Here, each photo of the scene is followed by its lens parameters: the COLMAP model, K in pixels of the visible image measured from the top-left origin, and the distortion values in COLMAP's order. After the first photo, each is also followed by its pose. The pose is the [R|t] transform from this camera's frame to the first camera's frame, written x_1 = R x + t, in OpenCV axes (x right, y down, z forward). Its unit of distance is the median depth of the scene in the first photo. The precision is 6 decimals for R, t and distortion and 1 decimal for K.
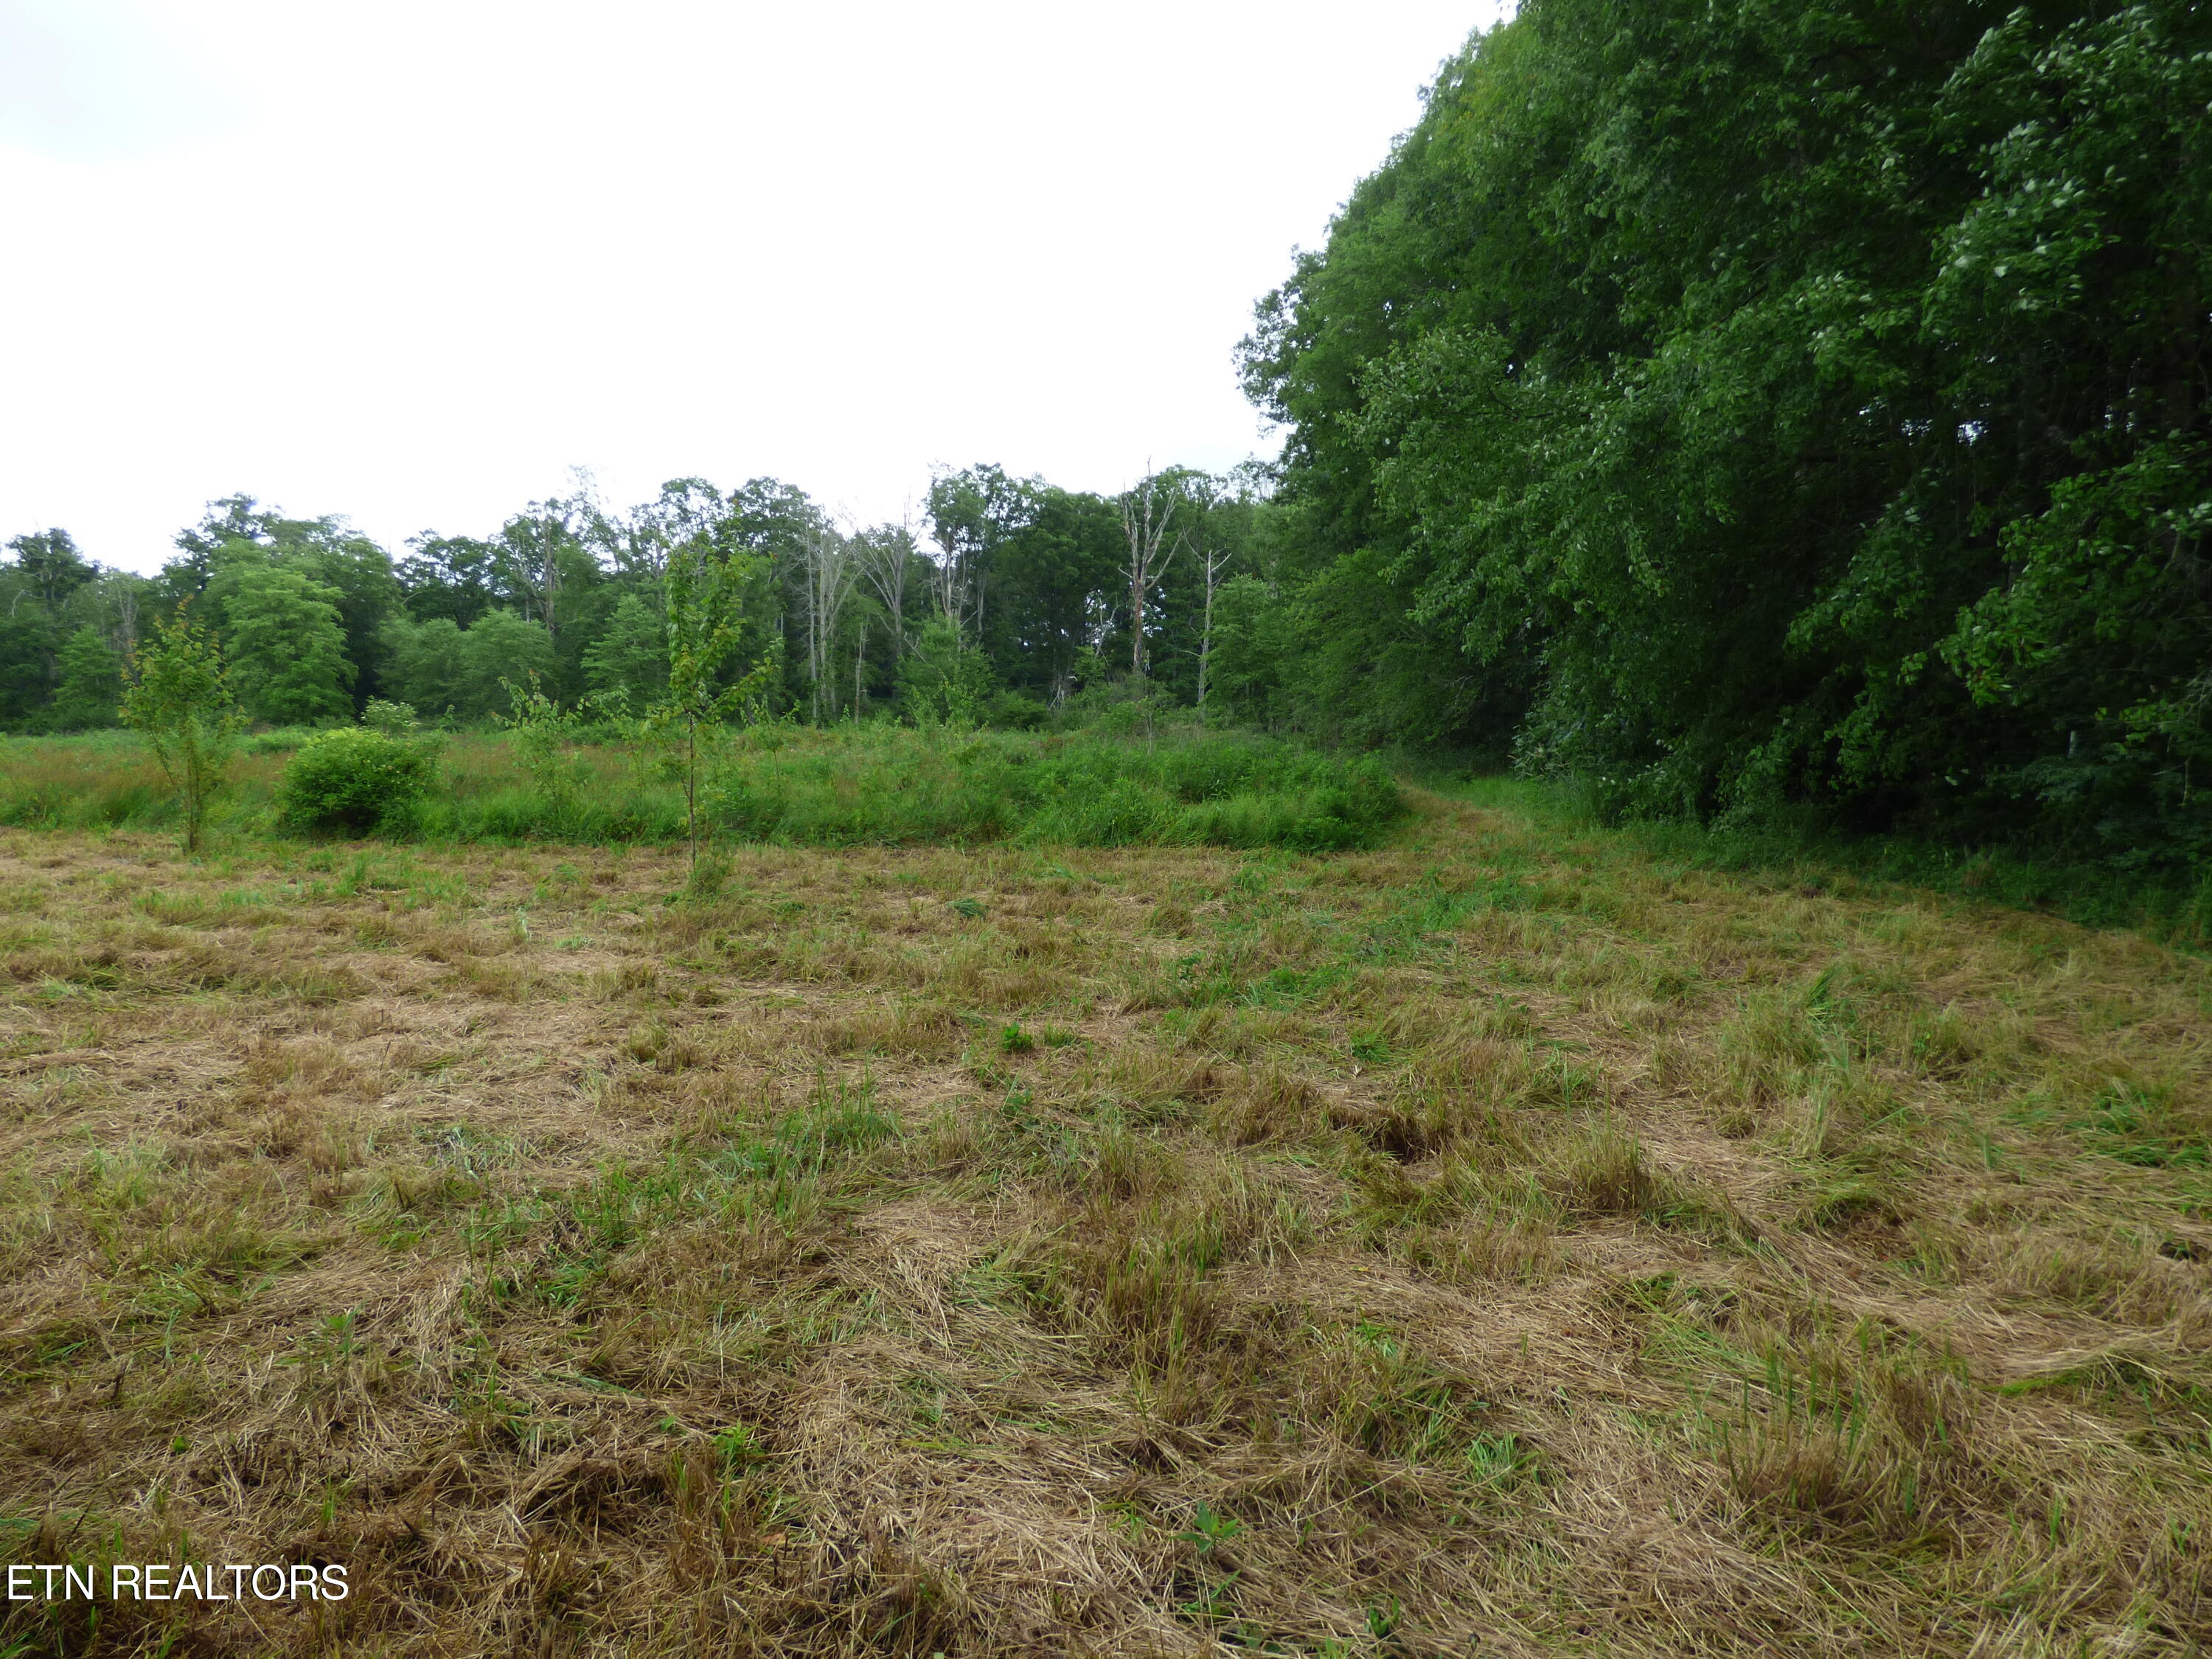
lens RADIAL K [[1418.5, 0, 1137.5], [0, 1418.5, 805.1], [0, 0, 1]] dist [-0.011625, -0.006904]
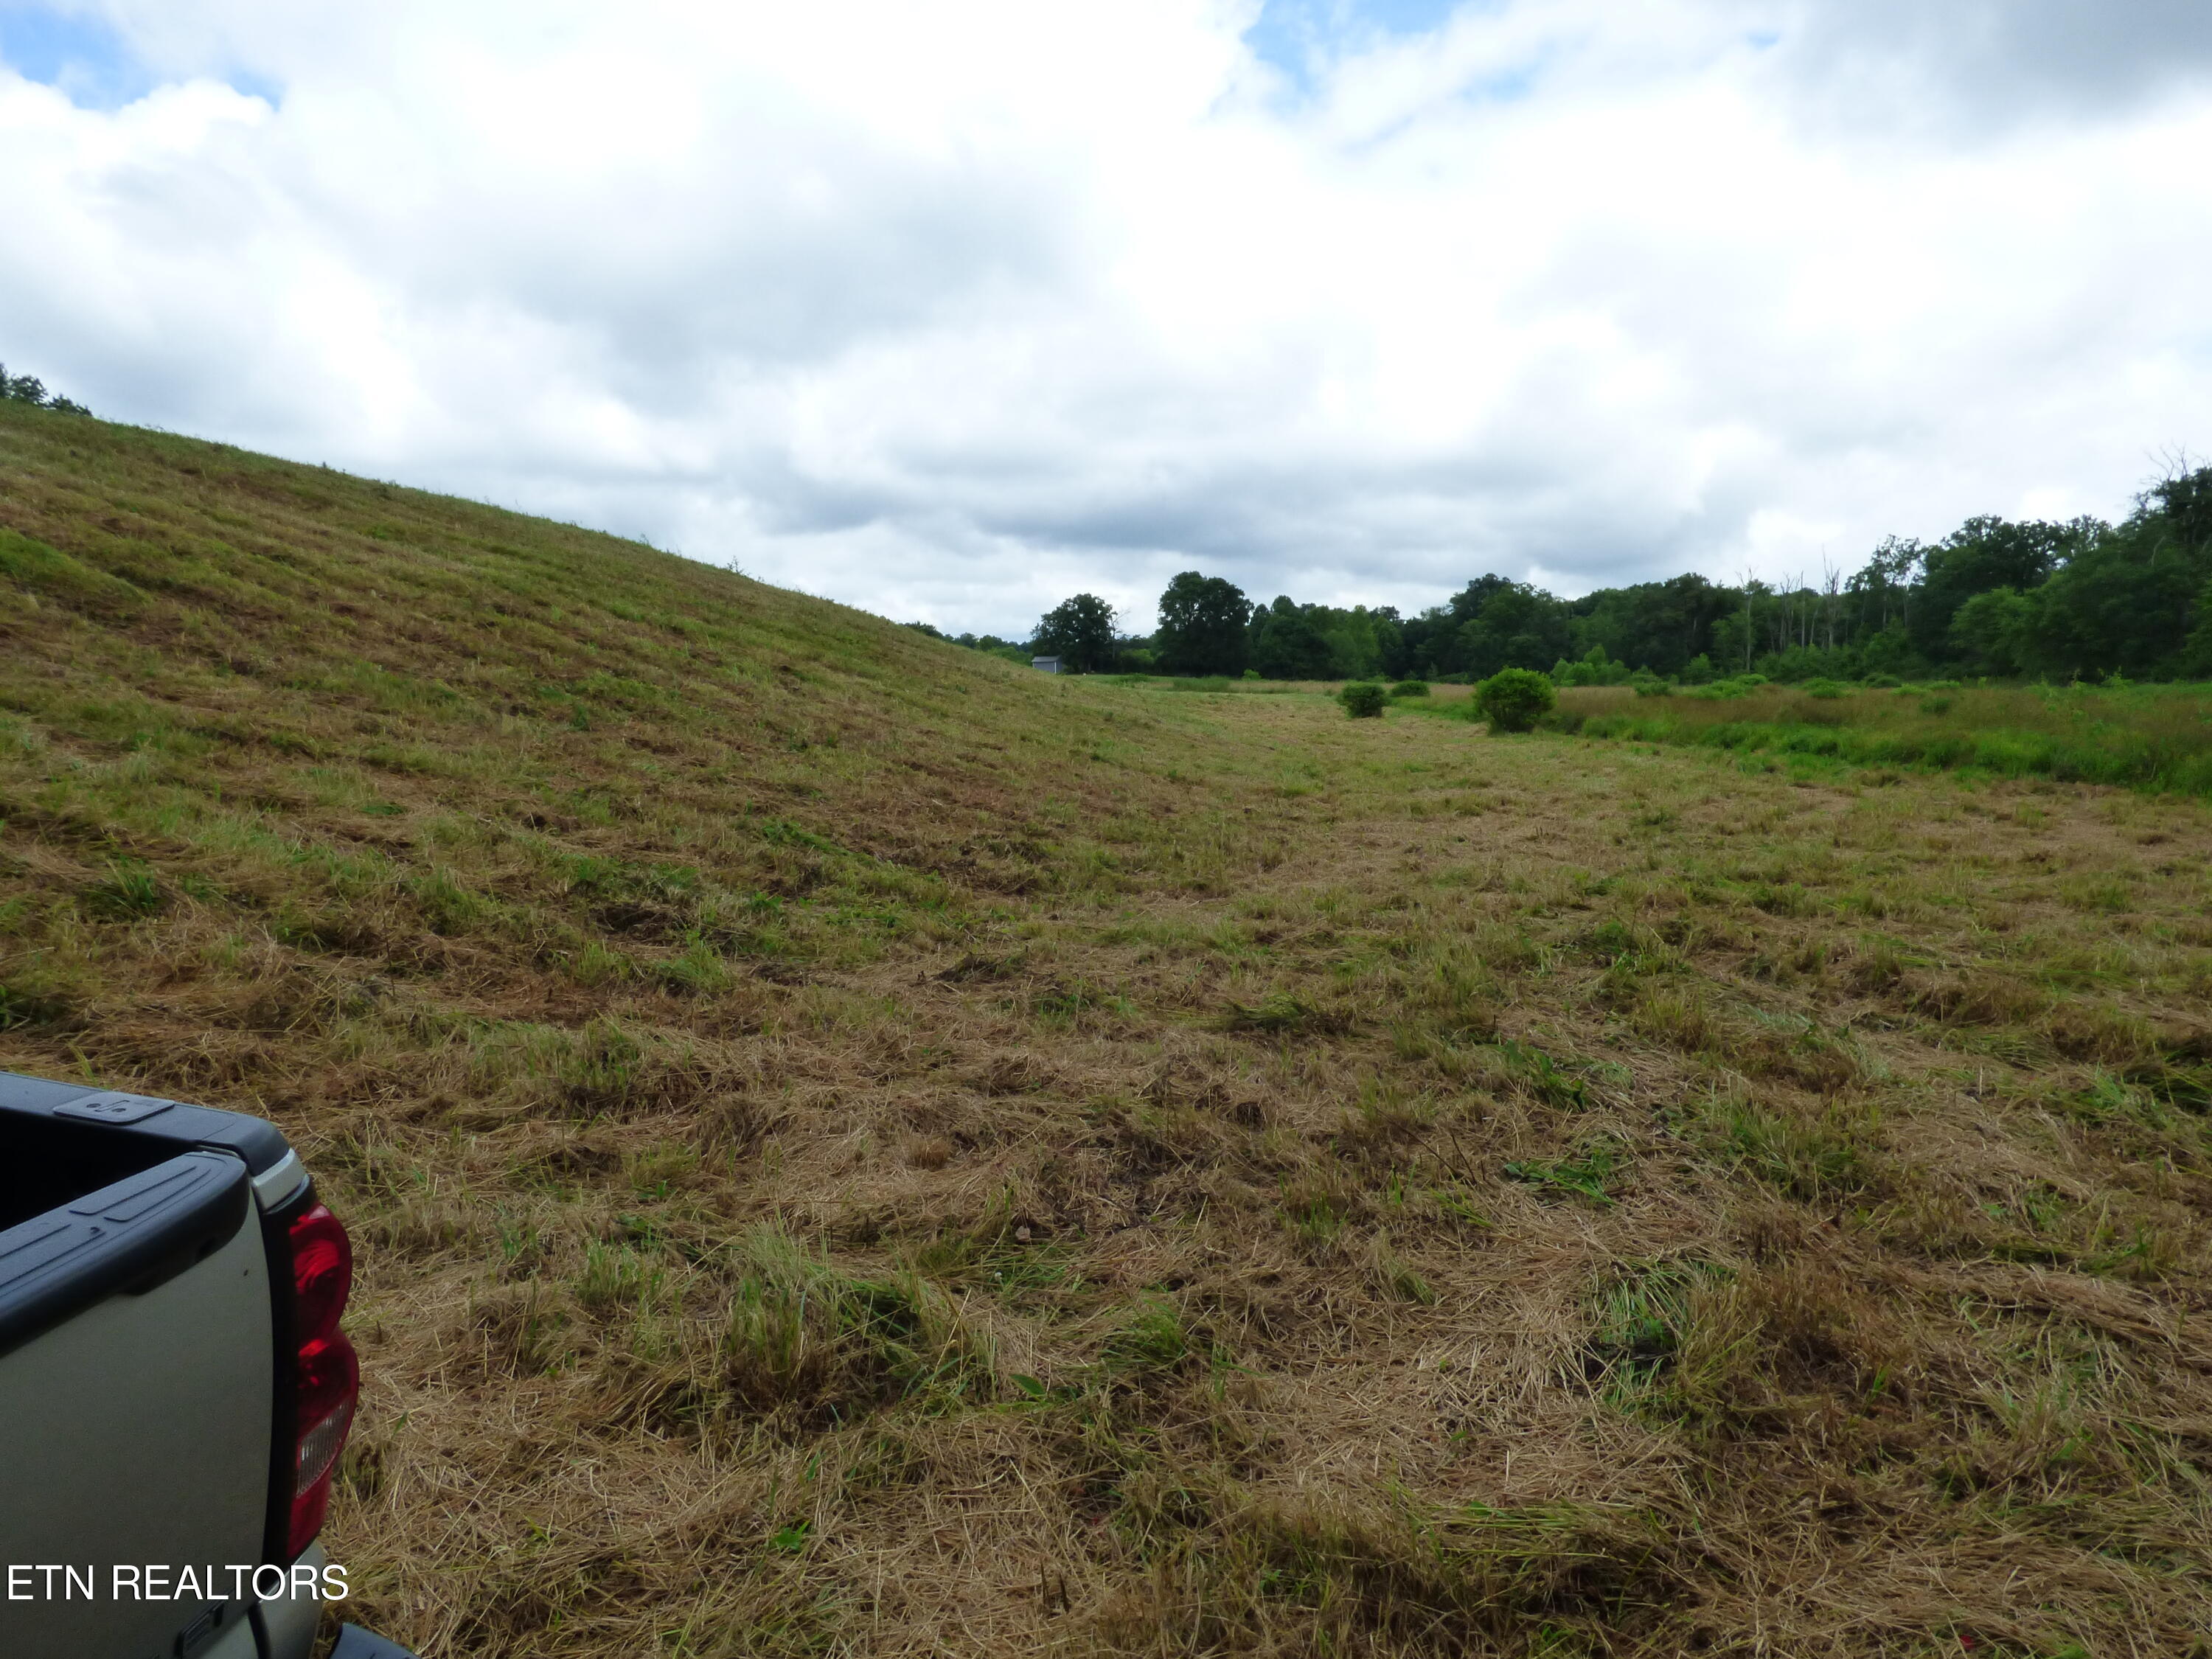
lens RADIAL K [[1418.5, 0, 1053.9], [0, 1418.5, 821.6], [0, 0, 1]] dist [-0.011625, -0.006904]
pose [[0.237796, 0.089629, -0.967171, -0.108024], [-0.040866, 0.995775, 0.082233, -0.007803], [0.970455, 0.019970, 0.240454, 0.147651]]
